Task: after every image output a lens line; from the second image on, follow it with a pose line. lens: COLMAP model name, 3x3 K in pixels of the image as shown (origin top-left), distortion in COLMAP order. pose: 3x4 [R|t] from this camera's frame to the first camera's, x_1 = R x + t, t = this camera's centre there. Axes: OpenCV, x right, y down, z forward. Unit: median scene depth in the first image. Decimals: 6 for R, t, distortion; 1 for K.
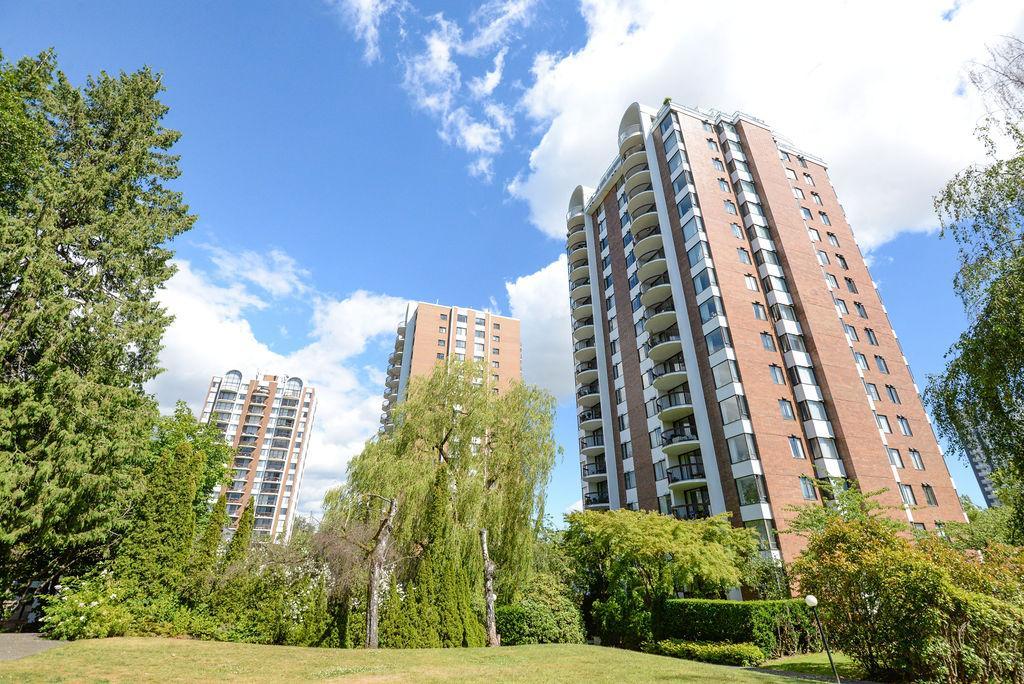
lens RADIAL K [[474.7, 0, 512.0], [0, 474.7, 342.0], [0, 0, 1]] dist [-0.052636, -0.000192]
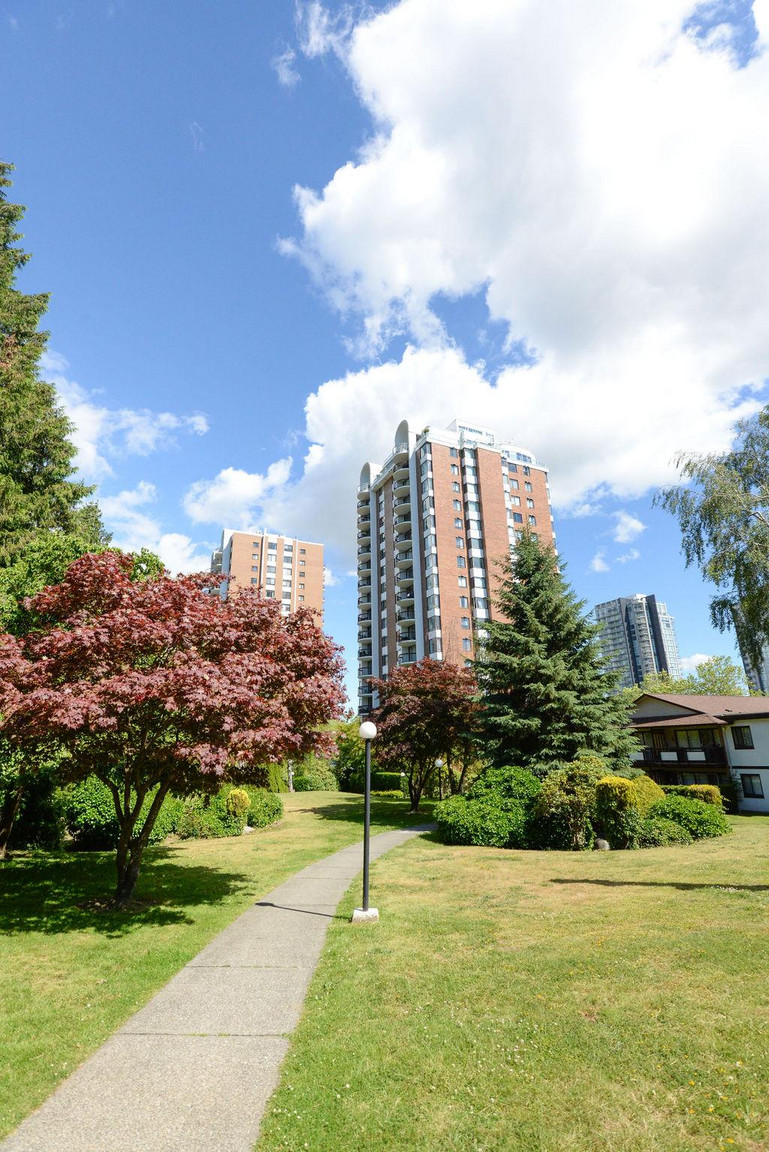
lens RADIAL K [[534.1, 0, 384.5], [0, 534.1, 576.0], [0, 0, 1]] dist [-0.052636, -0.000192]
pose [[0.993976, 0.010570, 0.109085, 0.045778], [-0.025994, 0.989674, 0.140960, -0.307430], [-0.106468, -0.142947, 0.983987, -0.570028]]
